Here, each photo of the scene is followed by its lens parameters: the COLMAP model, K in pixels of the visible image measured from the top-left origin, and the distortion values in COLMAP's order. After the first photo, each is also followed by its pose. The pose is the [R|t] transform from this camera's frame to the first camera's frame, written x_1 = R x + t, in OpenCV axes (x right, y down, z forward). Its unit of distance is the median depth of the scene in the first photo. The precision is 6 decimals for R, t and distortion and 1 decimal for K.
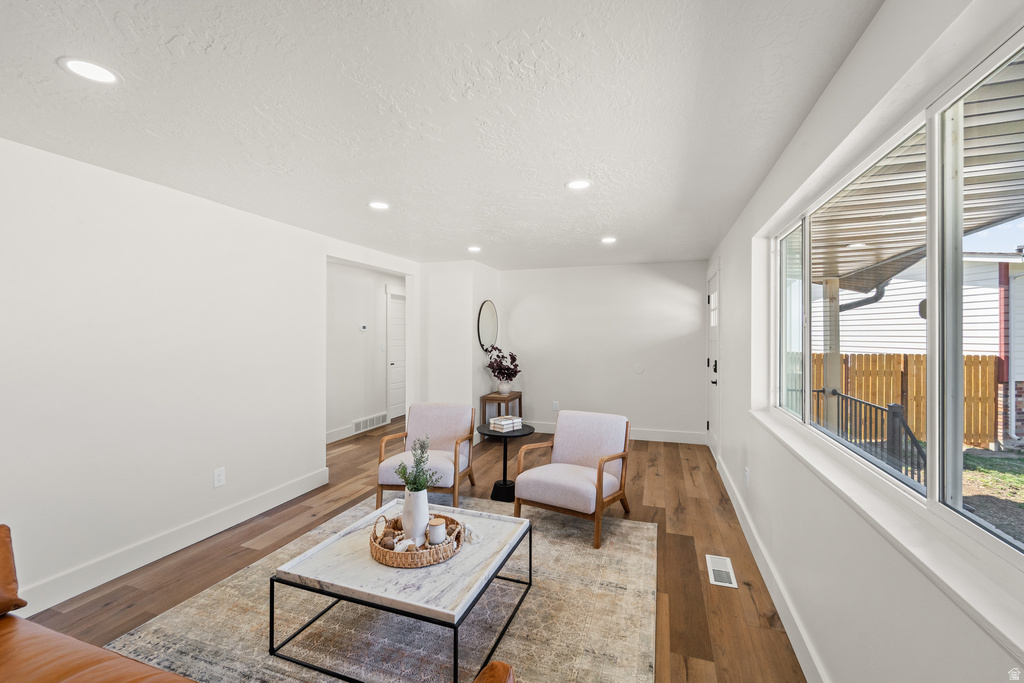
lens RADIAL K [[420.6, 0, 510.7], [0, 420.6, 337.9], [0, 0, 1]] dist [-0.000439, -0.000022]
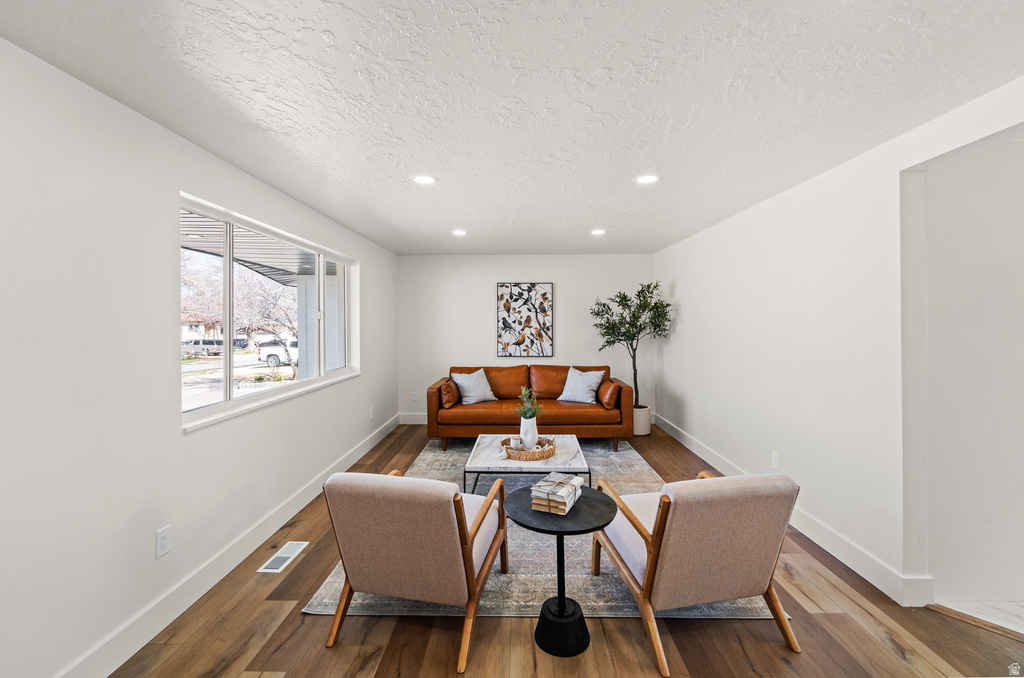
lens RADIAL K [[438.6, 0, 512.0], [0, 438.6, 321.0], [0, 0, 1]] dist [0.000402, -0.000046]
pose [[-0.947662, 0.000885, -0.319274, 0.265161], [-0.000183, 0.999994, 0.003314, -0.014778], [0.319275, 0.003199, -0.947657, 1.821029]]
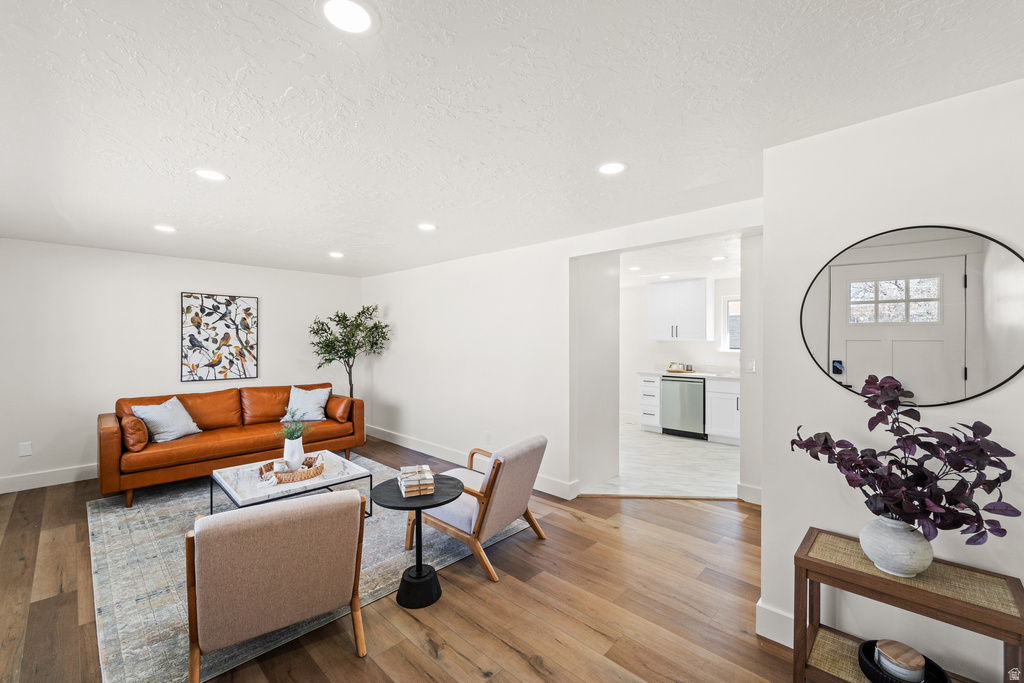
lens RADIAL K [[424.7, 0, 518.4], [0, 424.7, 342.0], [0, 0, 1]] dist [0.000321, 0.000180]
pose [[-0.400447, 0.001972, -0.916318, 0.637134], [-0.009433, 0.999936, 0.006275, -0.016674], [0.916271, 0.011157, -0.400403, 1.702247]]
